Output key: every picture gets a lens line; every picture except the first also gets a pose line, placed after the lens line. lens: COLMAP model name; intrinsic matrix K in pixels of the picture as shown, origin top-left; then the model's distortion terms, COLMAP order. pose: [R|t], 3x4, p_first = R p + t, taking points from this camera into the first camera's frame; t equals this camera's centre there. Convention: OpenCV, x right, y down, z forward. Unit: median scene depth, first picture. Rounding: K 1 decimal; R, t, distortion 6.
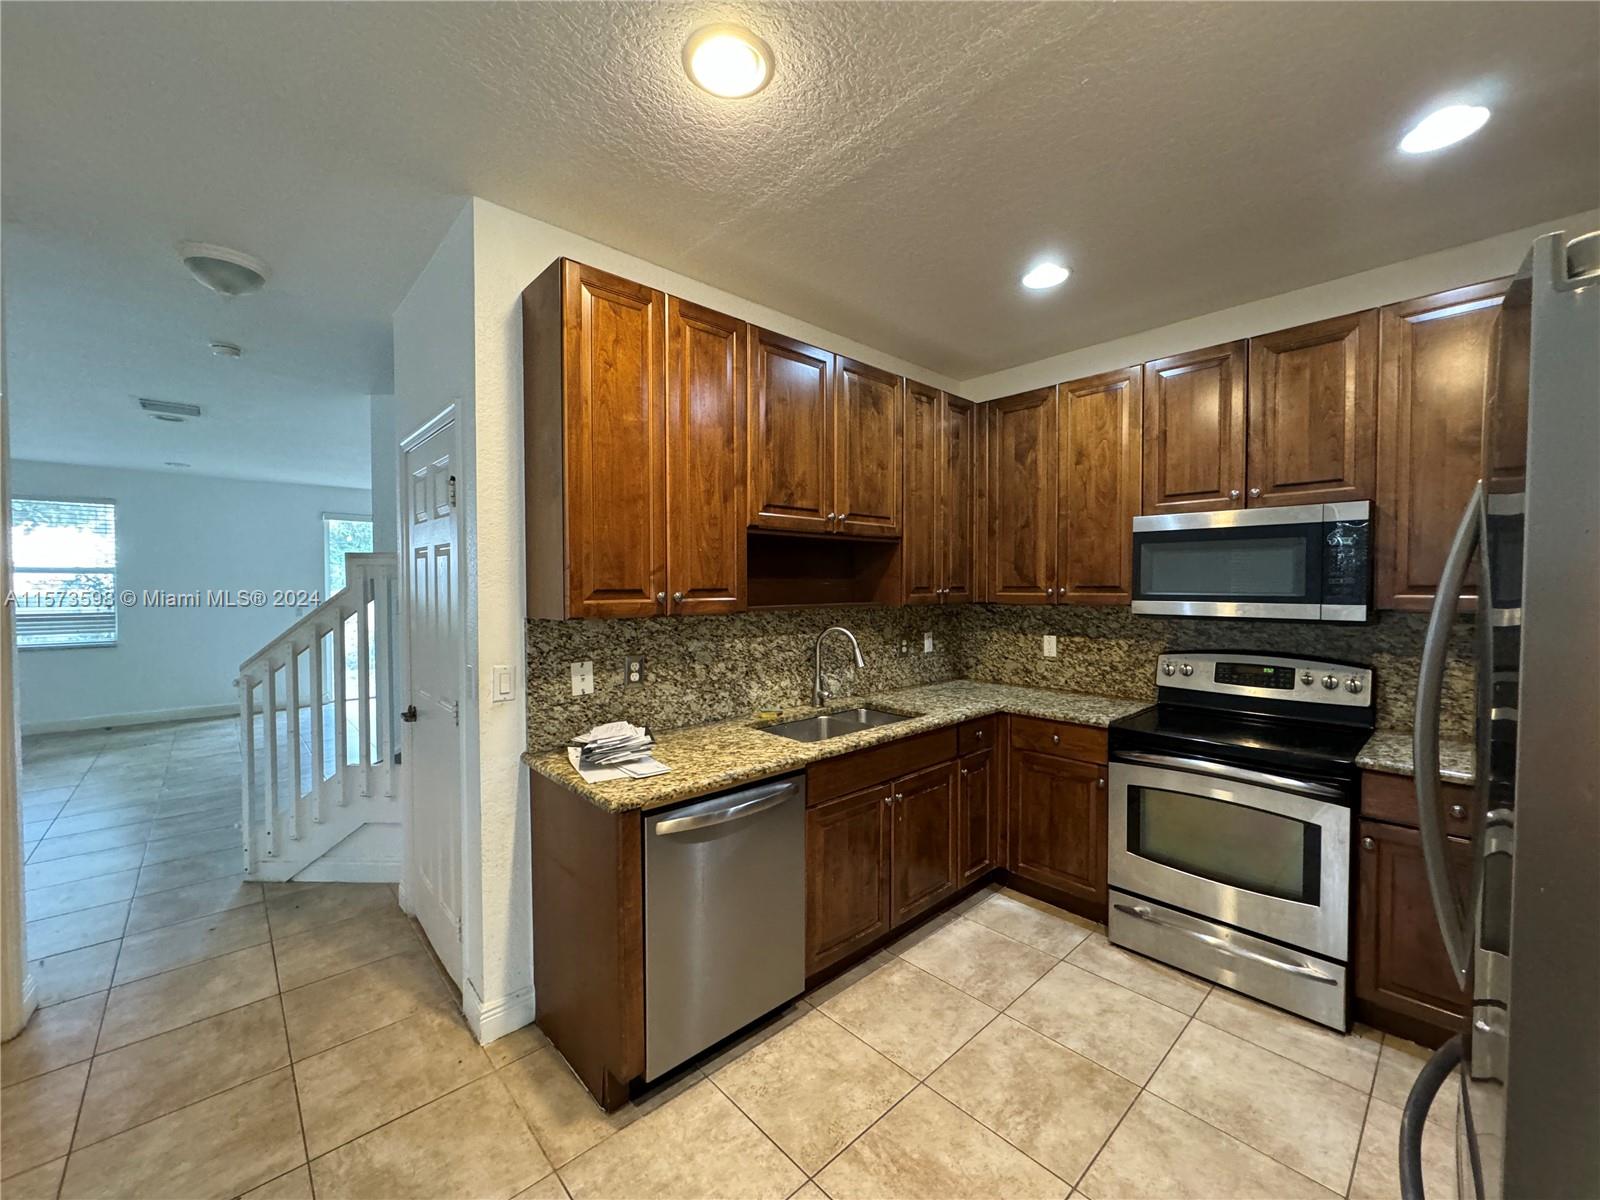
lens RADIAL K [[636.5, 0, 802.9], [0, 636.5, 602.4], [0, 0, 1]] dist [0.000266, 0.000070]
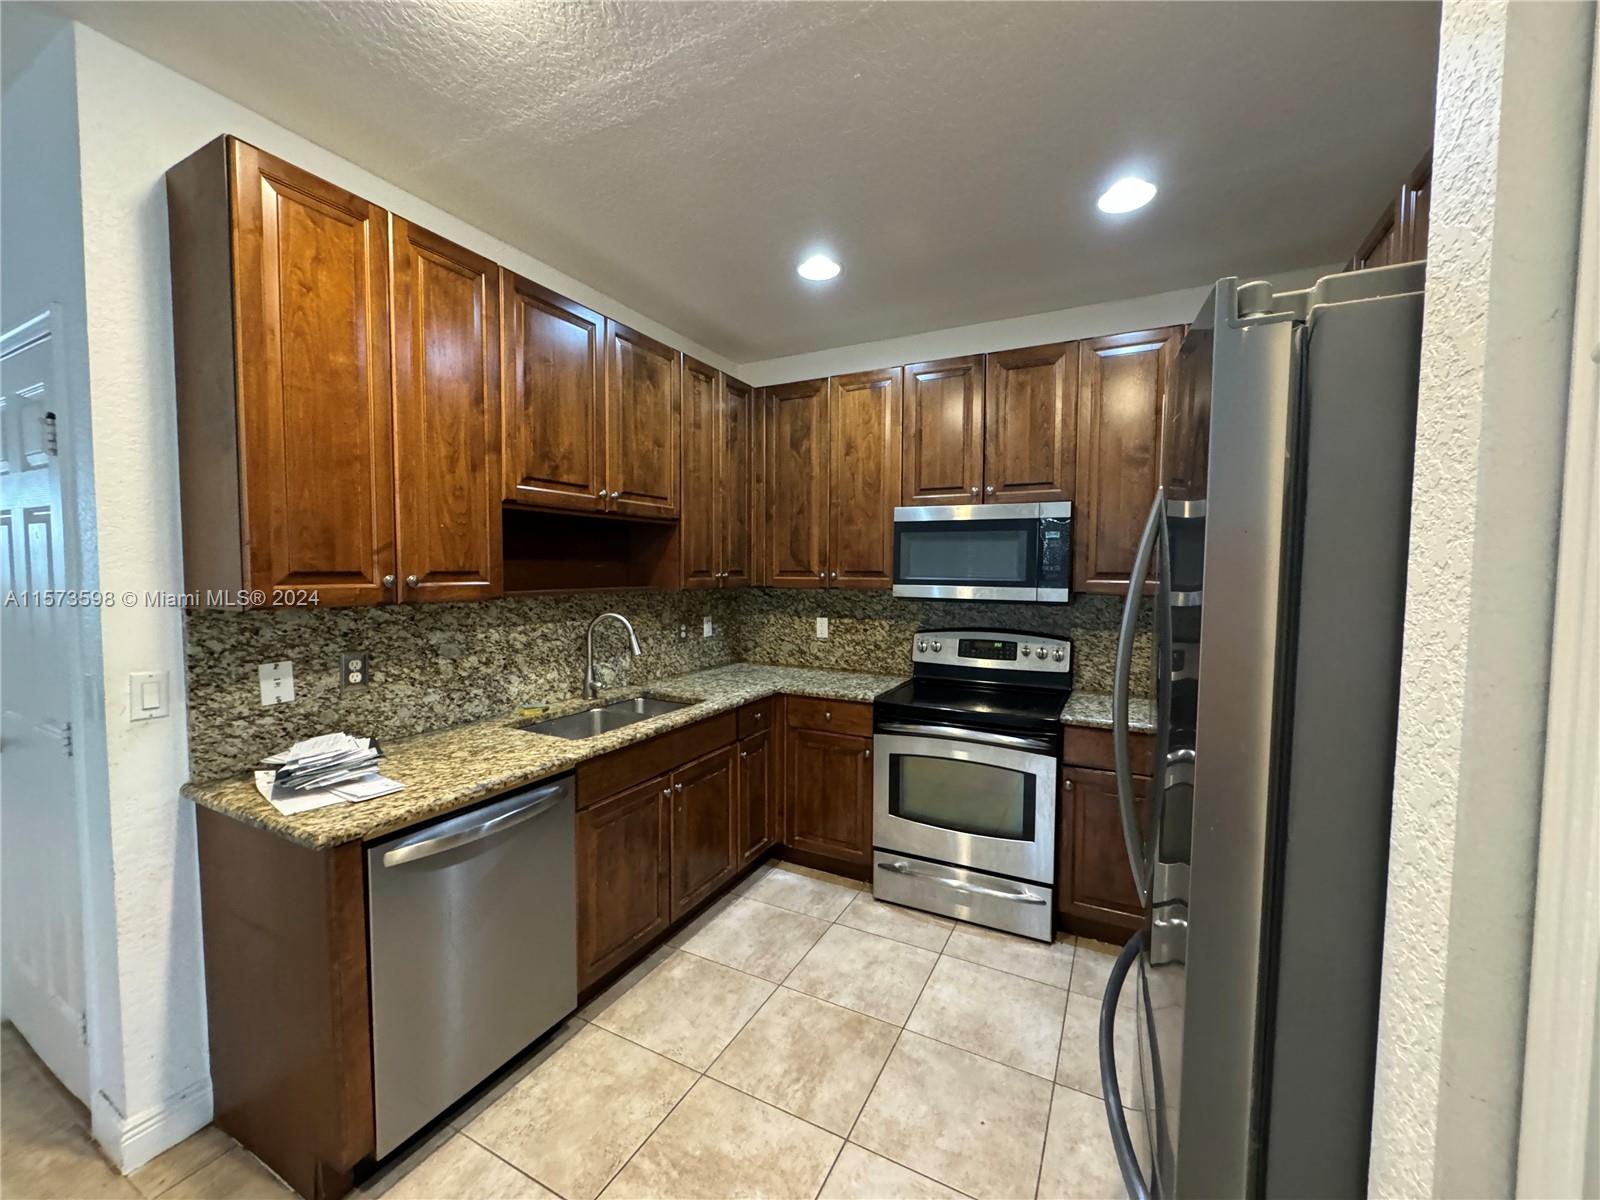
lens RADIAL K [[636.5, 0, 800.3], [0, 636.5, 602.5], [0, 0, 1]] dist [0.000266, 0.000070]
pose [[0.942850, -0.010074, 0.333065, 0.005903], [0.001262, 0.999644, 0.026663, -0.001648], [-0.333215, -0.024719, 0.942527, 0.031367]]
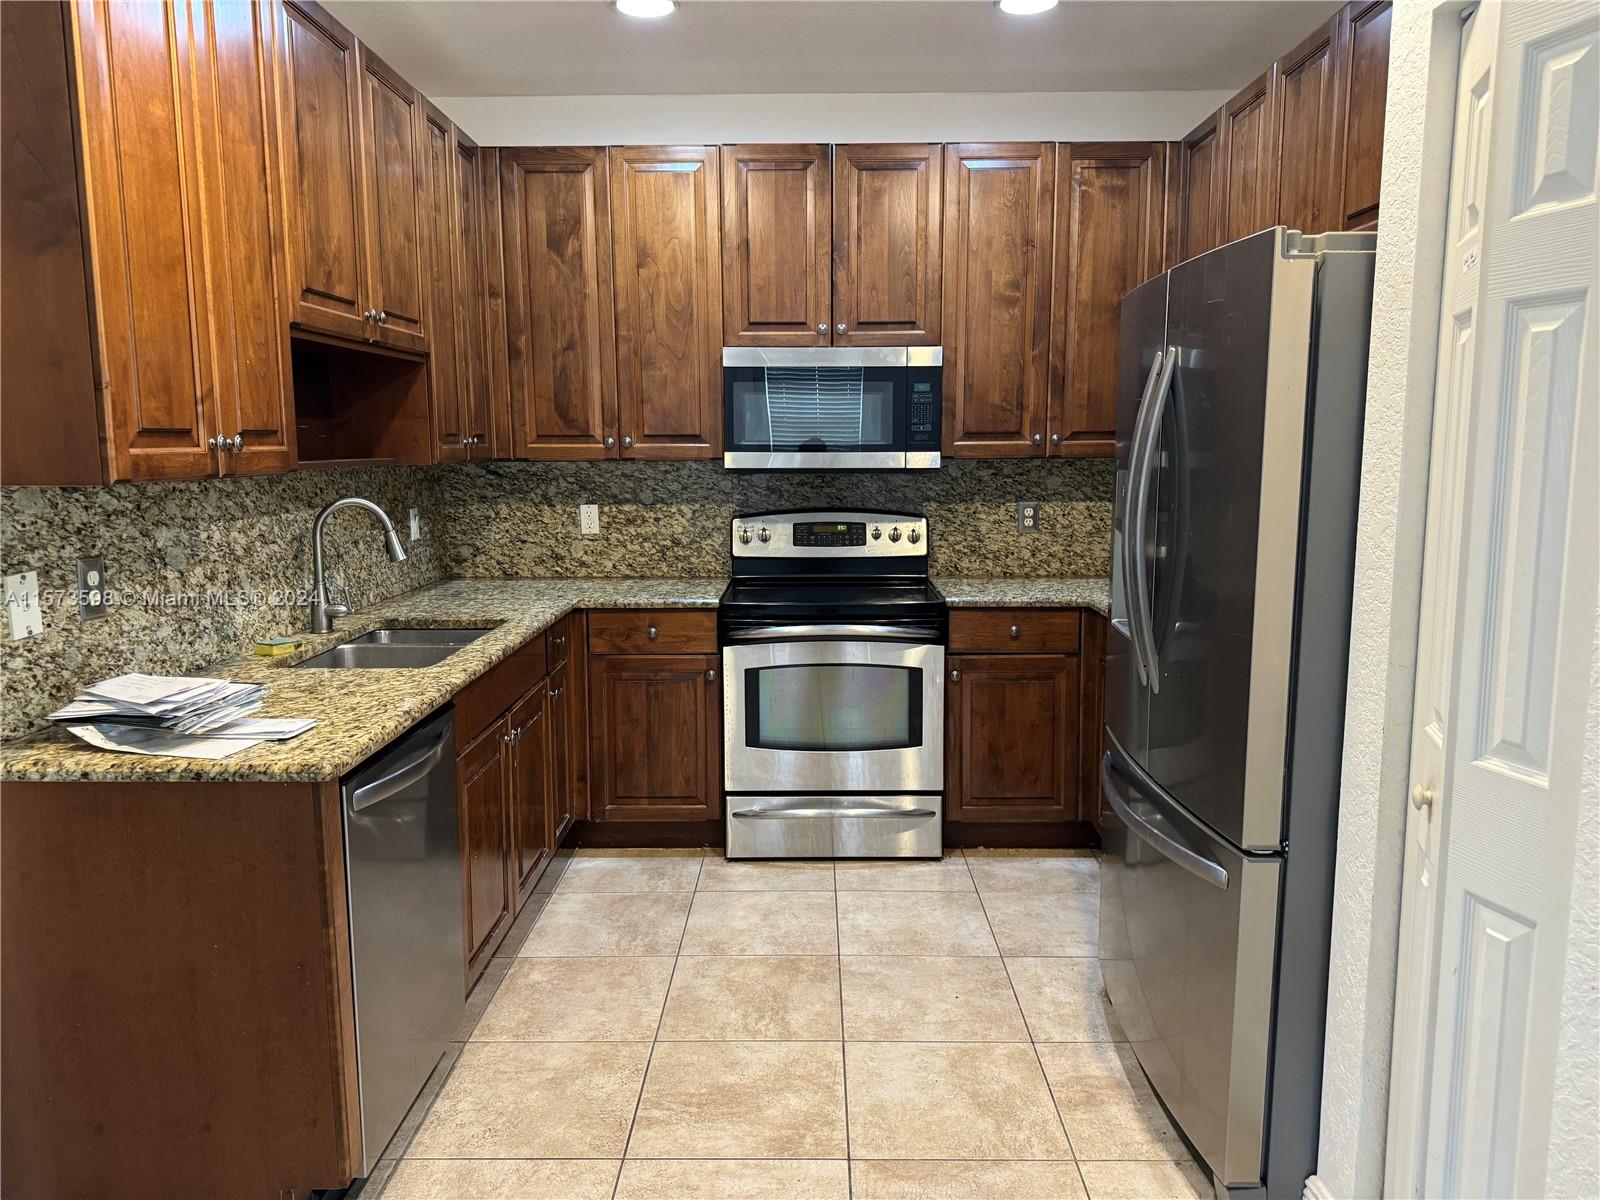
lens RADIAL K [[1124.9, 0, 800.5], [0, 1124.9, 591.8], [0, 0, 1]] dist [0.082079, -0.036026]
pose [[0.690453, -0.097954, 0.716714, -0.536645], [0.023687, 0.993320, 0.112939, 0.017001], [-0.722989, -0.061002, 0.688161, -0.083531]]
